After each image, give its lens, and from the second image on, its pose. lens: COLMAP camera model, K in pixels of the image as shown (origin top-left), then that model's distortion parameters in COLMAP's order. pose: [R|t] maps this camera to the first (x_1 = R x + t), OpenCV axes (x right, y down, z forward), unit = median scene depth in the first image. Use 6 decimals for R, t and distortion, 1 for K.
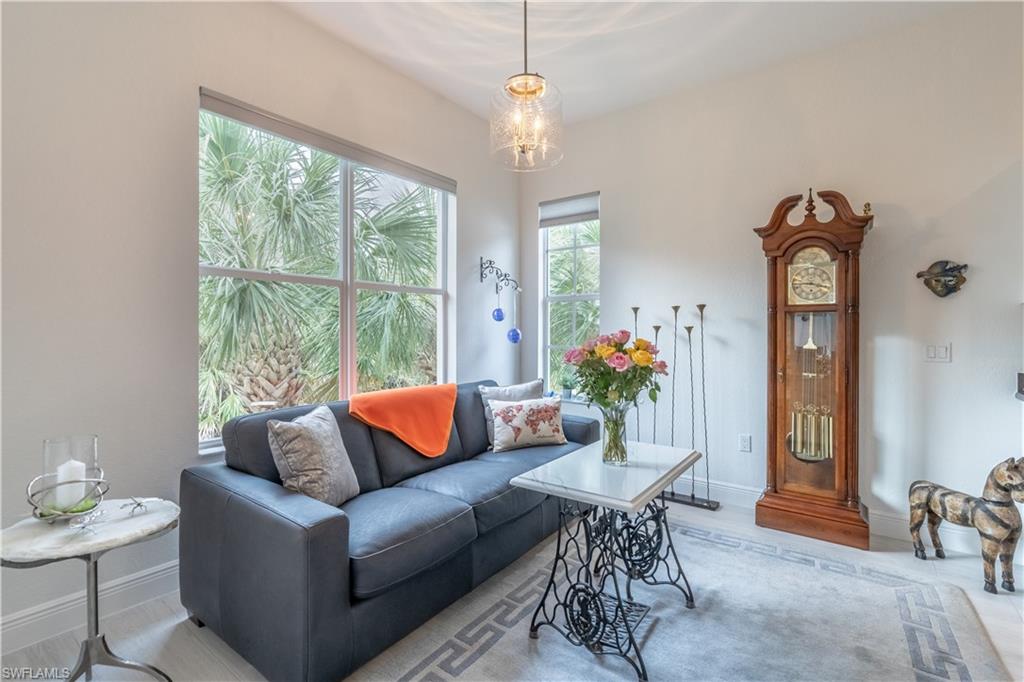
lens RADIAL K [[468.1, 0, 498.6], [0, 468.1, 331.7], [0, 0, 1]] dist [-0.000754, -0.000127]
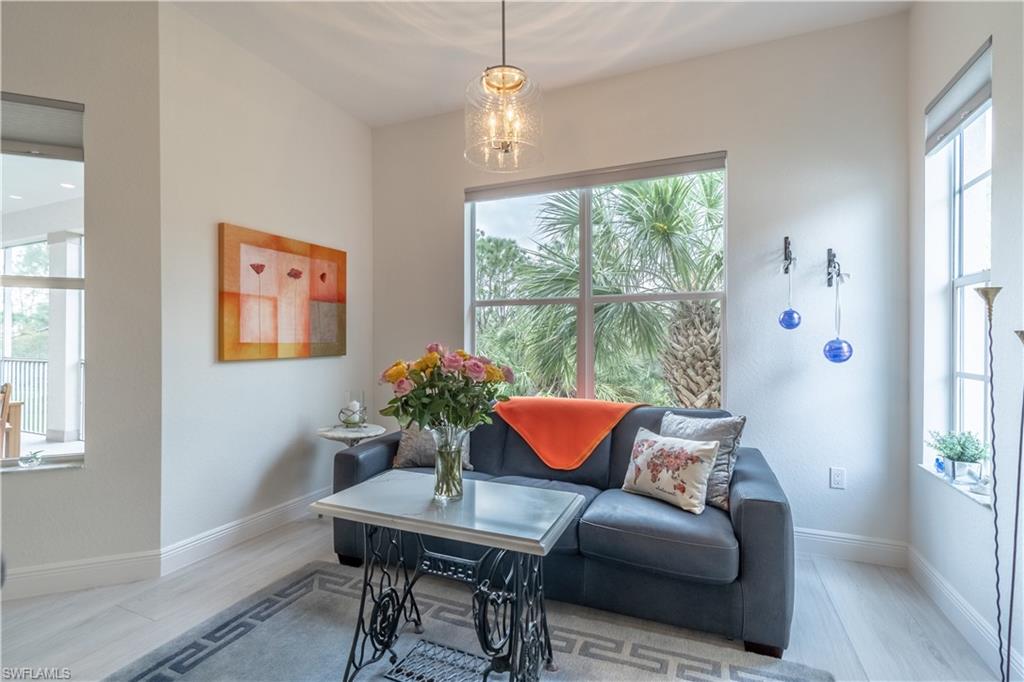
lens RADIAL K [[468.5, 0, 507.7], [0, 468.5, 338.2], [0, 0, 1]] dist [-0.001726, -0.000285]
pose [[0.240787, -0.009066, -0.970536, 0.732113], [-0.004637, 0.999934, -0.010490, -0.000075], [0.970567, 0.007026, 0.240729, 0.592506]]
